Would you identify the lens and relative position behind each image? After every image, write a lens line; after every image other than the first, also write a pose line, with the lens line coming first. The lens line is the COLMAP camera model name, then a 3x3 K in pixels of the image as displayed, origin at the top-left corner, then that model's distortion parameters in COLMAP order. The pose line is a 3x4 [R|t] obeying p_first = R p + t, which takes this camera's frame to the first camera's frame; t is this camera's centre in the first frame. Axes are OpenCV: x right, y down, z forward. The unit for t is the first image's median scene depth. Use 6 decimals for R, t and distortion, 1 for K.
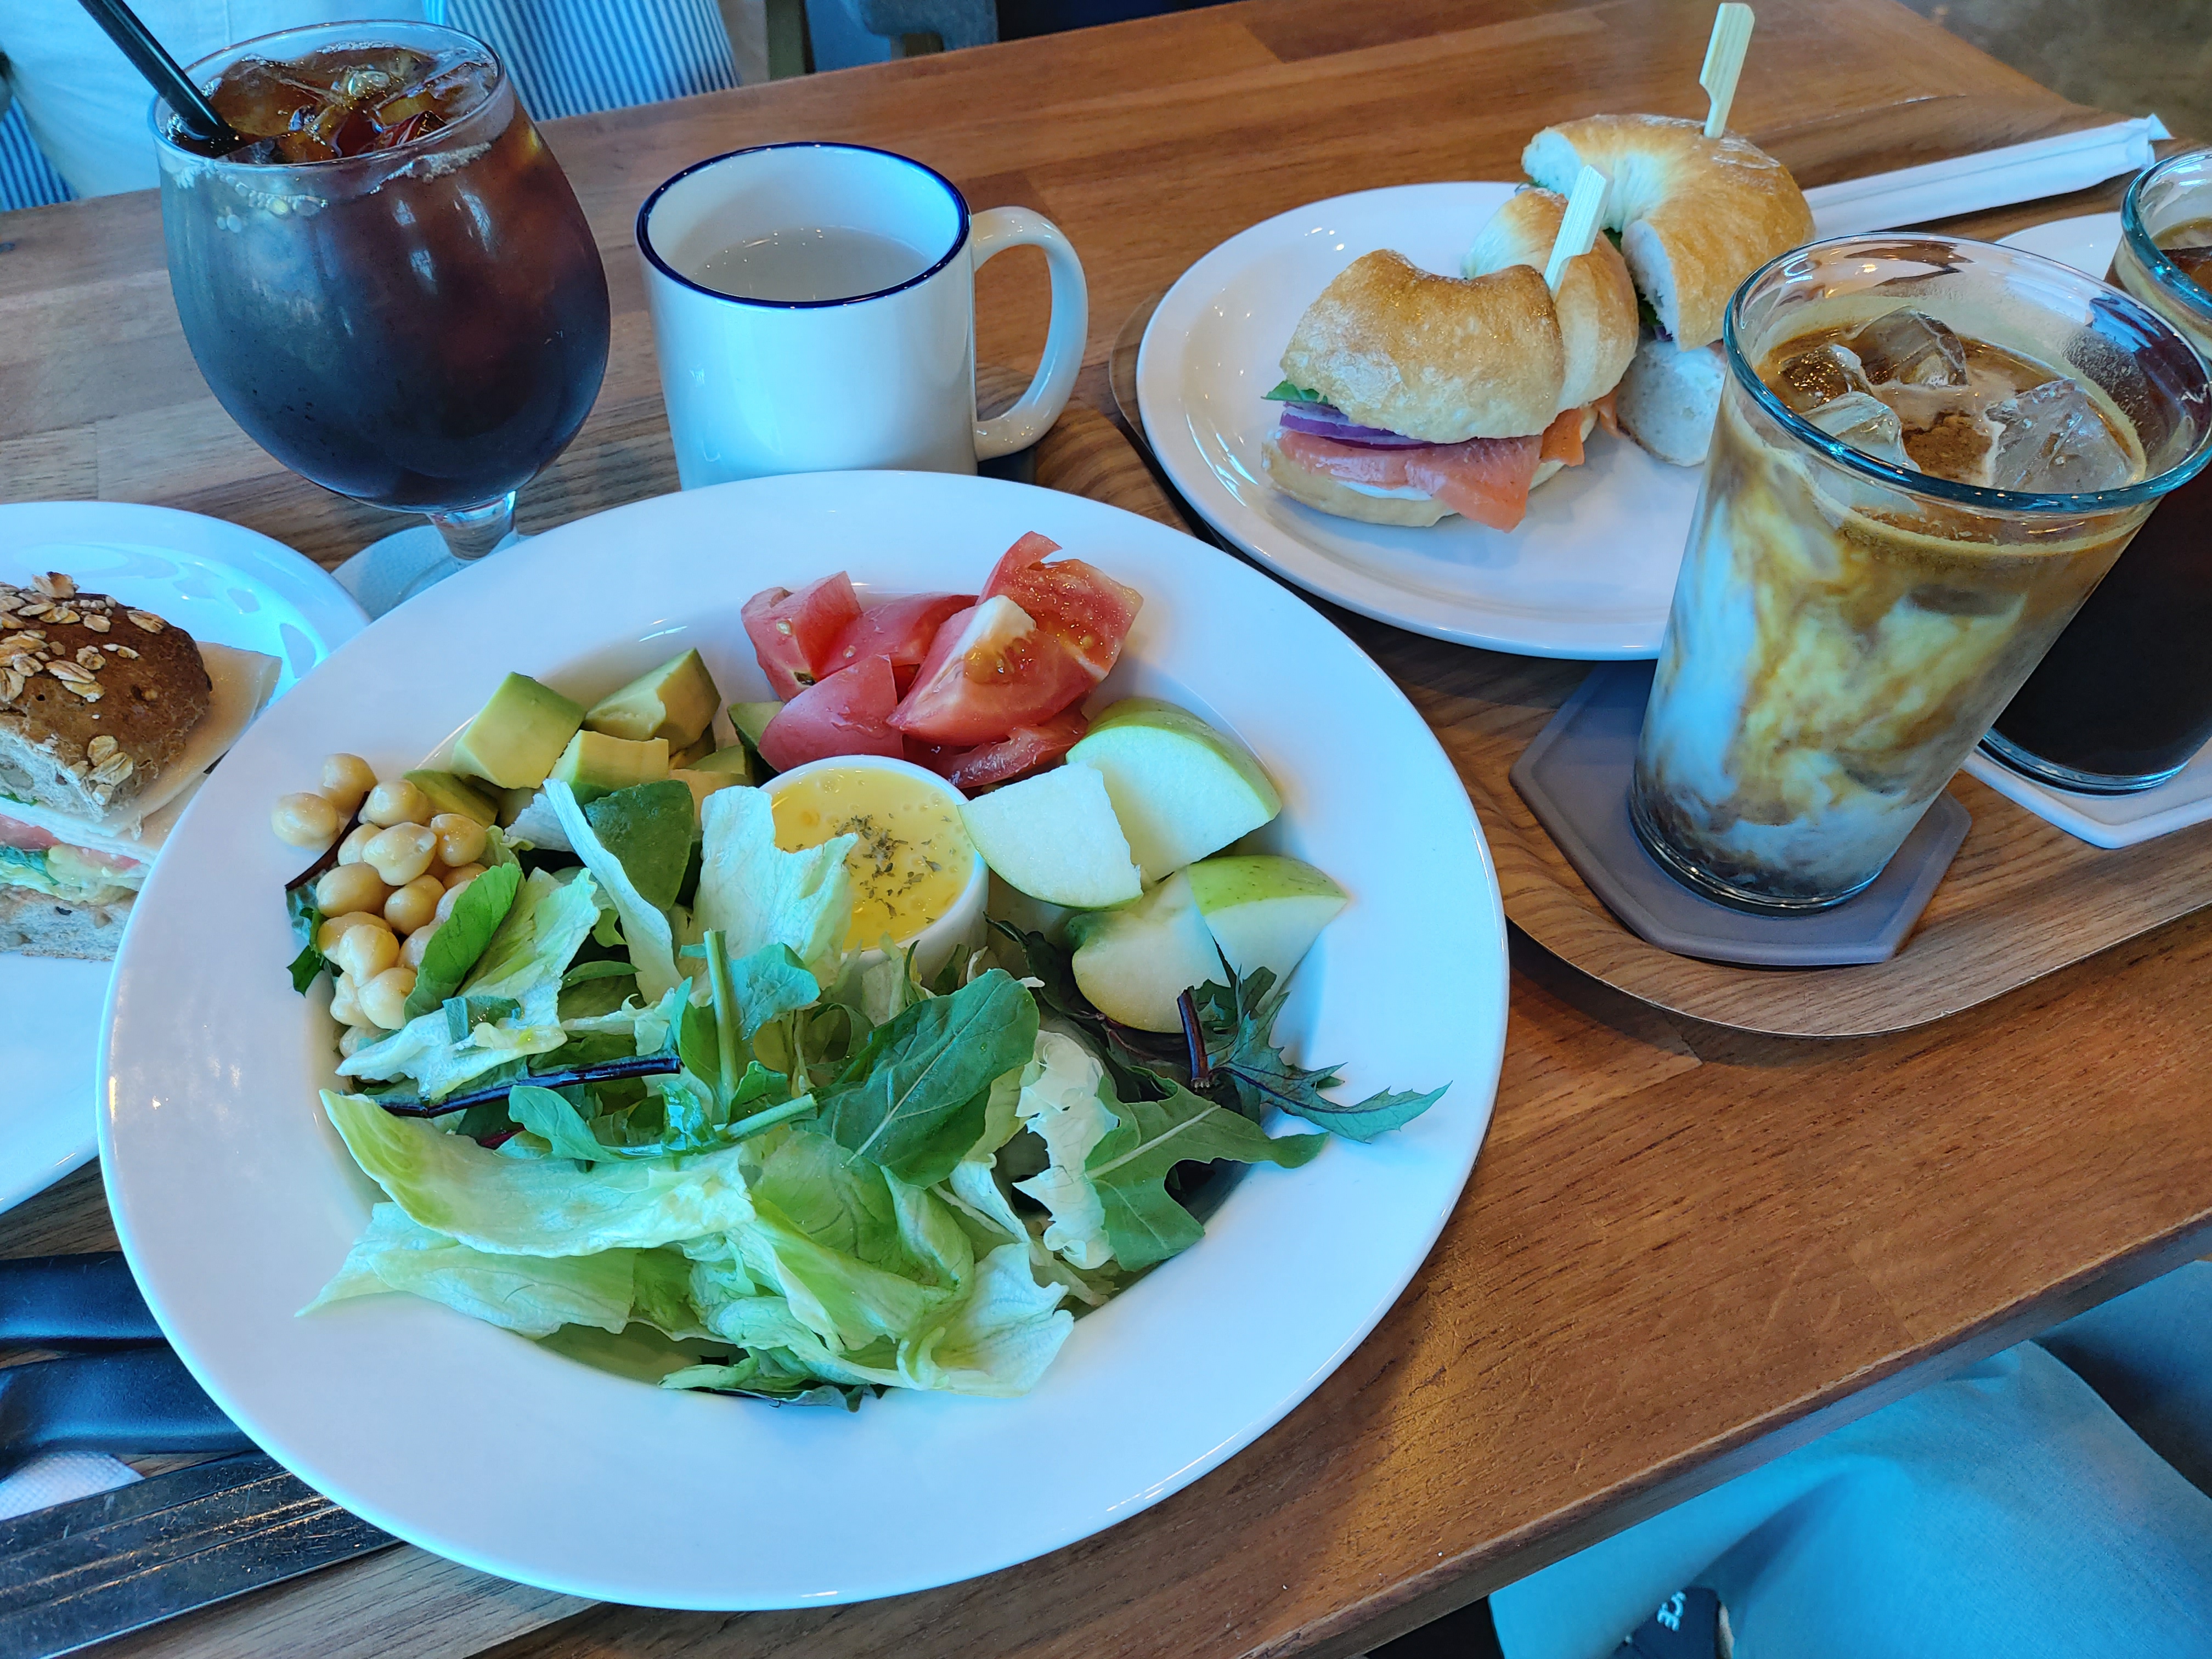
lens RADIAL K [[1614.5, 0, 1115.8], [0, 1614.5, 831.3], [0, 0, 1]] dist [0.035349, -0.023027]
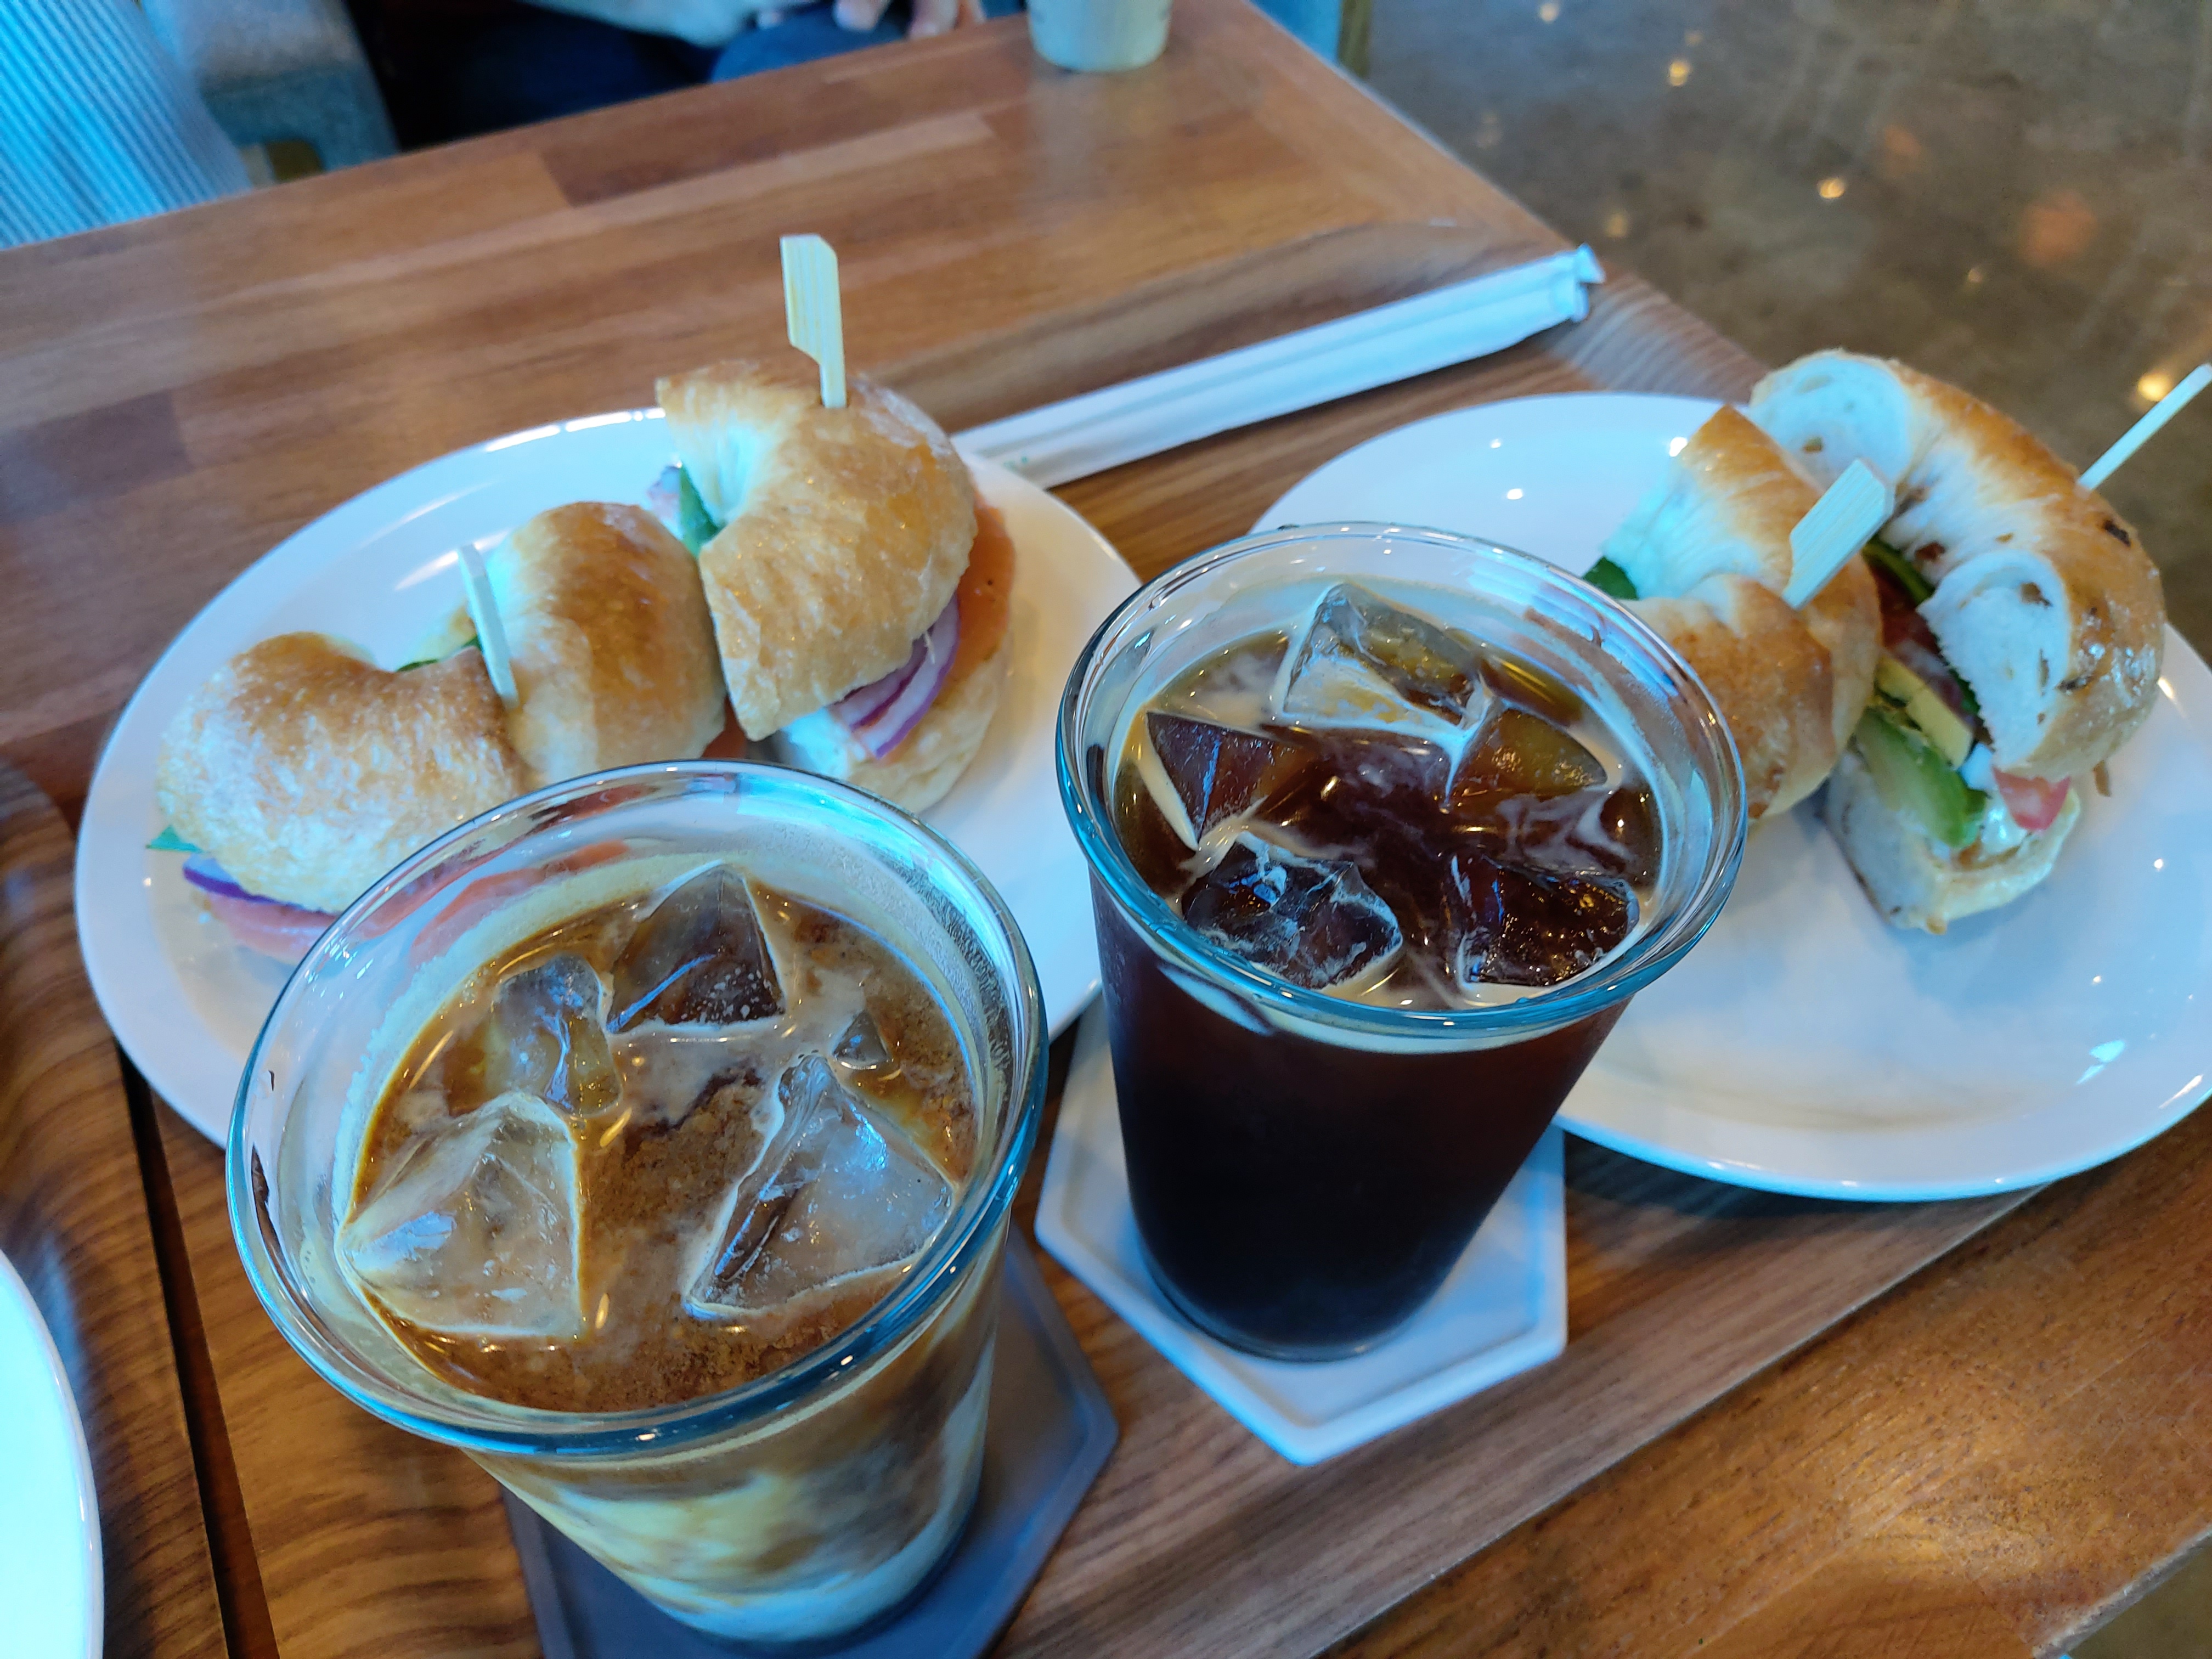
lens RADIAL K [[1614.5, 0, 1101.1], [0, 1614.5, 833.1], [0, 0, 1]] dist [0.035349, -0.023027]
pose [[0.995900, -0.075071, 0.050468, 0.388887], [0.073771, 0.996905, 0.027160, -0.220324], [-0.052350, -0.023326, 0.998356, 0.237053]]
